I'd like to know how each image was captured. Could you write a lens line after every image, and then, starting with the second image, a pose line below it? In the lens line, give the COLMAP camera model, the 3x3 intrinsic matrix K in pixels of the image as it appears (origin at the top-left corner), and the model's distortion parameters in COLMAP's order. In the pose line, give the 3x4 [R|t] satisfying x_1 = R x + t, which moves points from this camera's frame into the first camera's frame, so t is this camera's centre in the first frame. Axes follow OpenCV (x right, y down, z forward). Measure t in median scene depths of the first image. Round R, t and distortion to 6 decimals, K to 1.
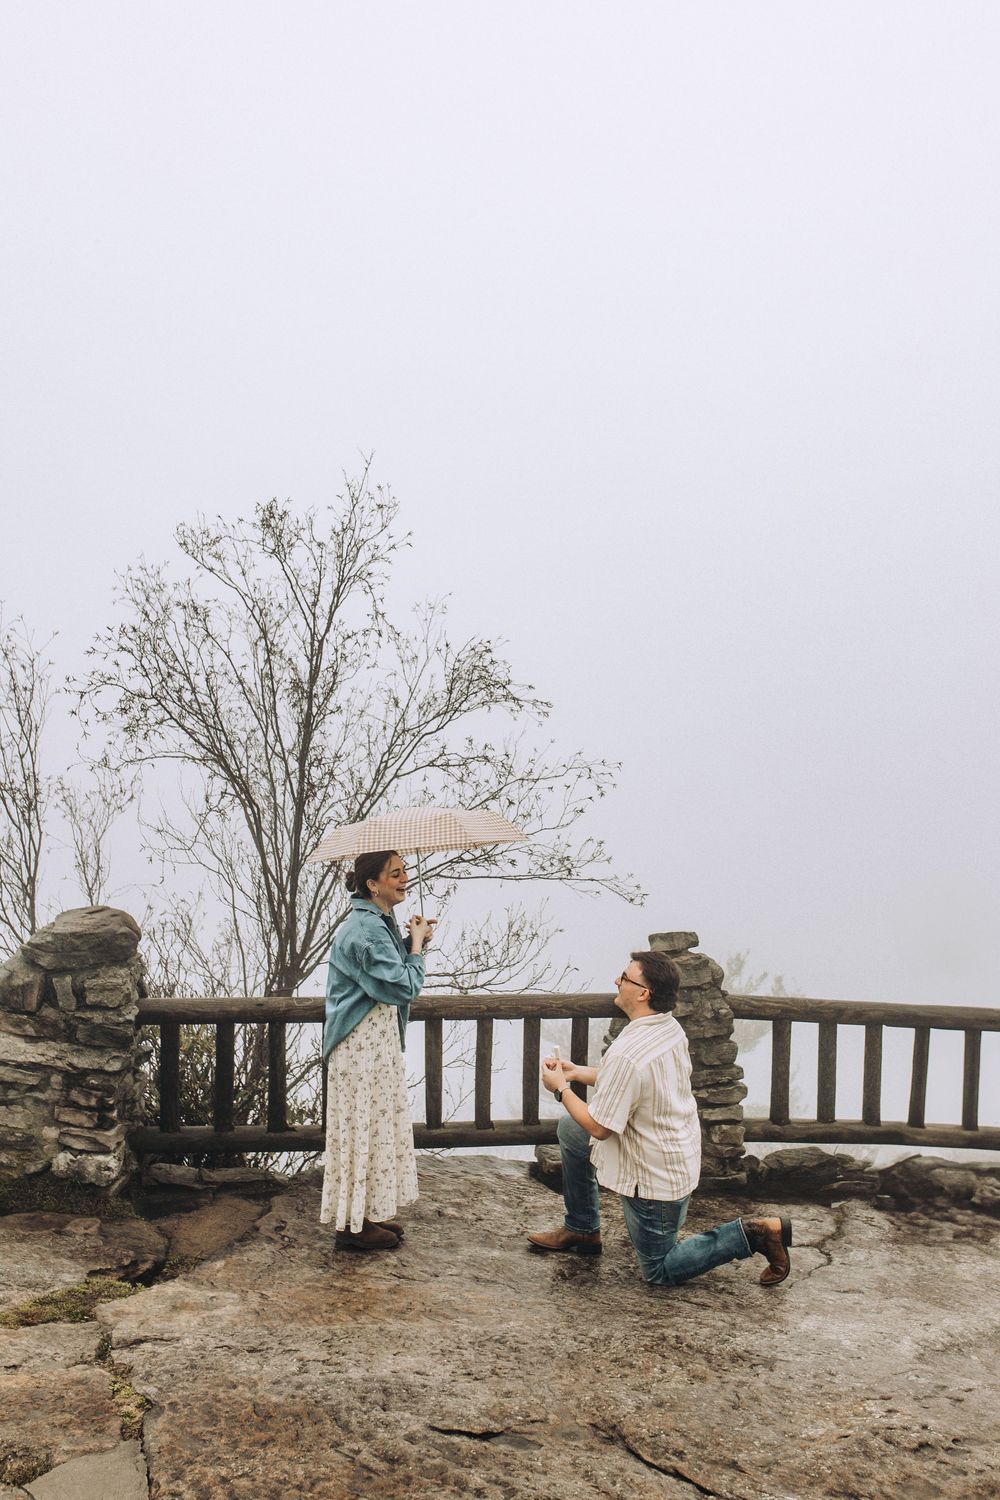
lens RADIAL K [[1529.1, 0, 547.2], [0, 1529.1, 696.1], [0, 0, 1]] dist [0.001123, -0.011124]
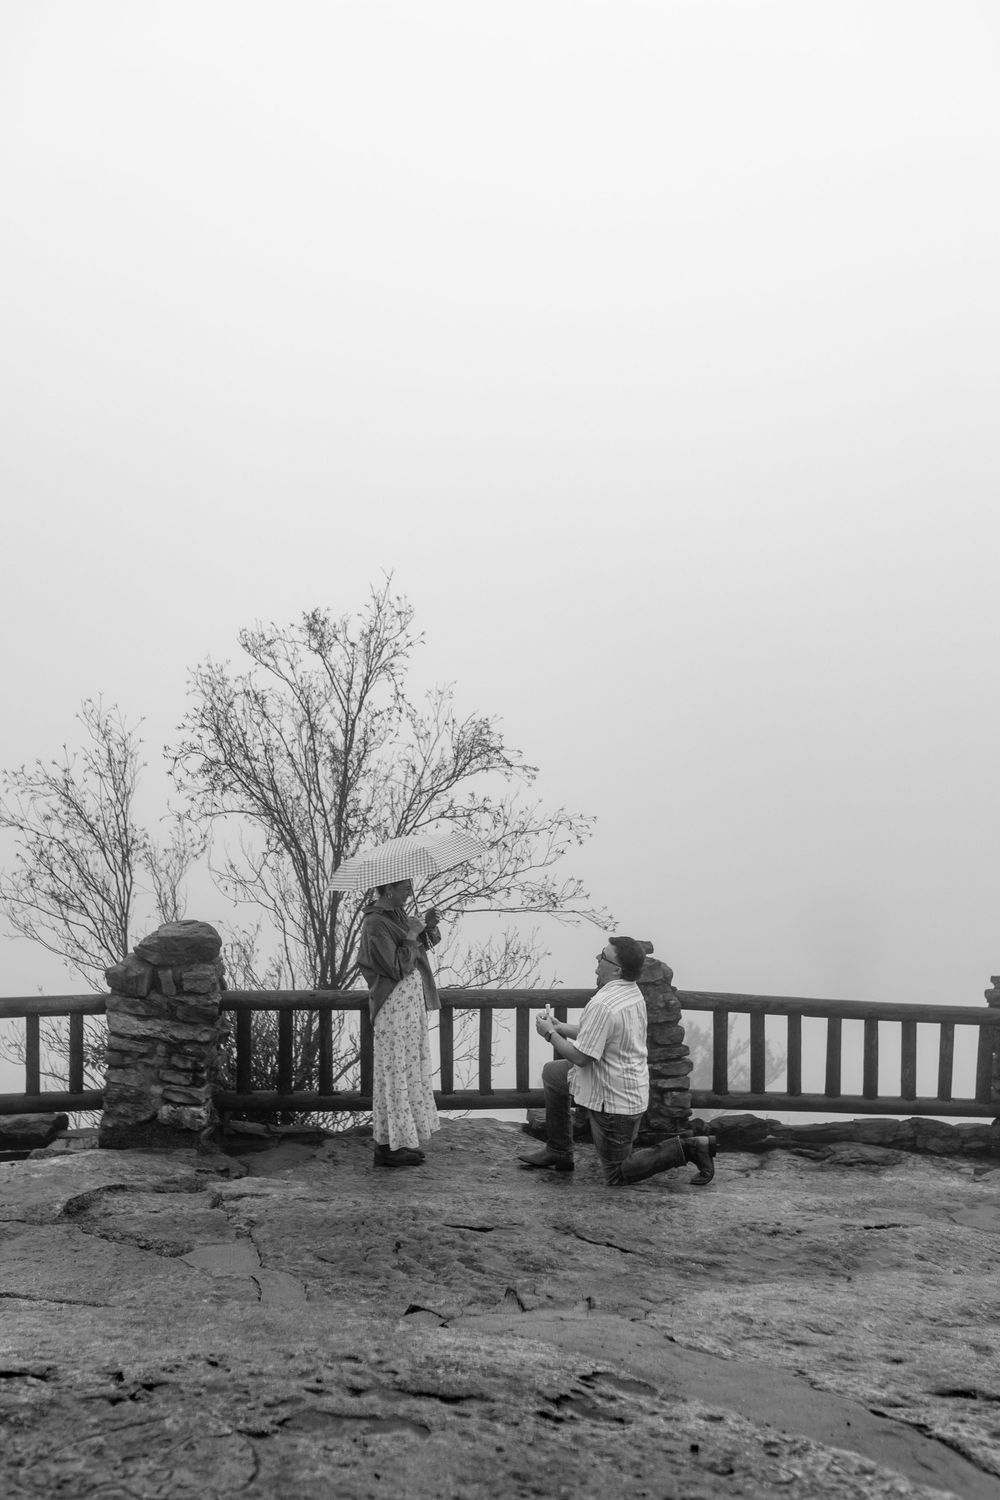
lens RADIAL K [[1486.1, 0, 503.9], [0, 1486.1, 740.7], [0, 0, 1]] dist [-0.001367, 0.009552]
pose [[0.999286, -0.014645, -0.034829, 0.021859], [0.013272, 0.999138, -0.039345, 0.036863], [0.035375, 0.038854, 0.998619, -0.262898]]
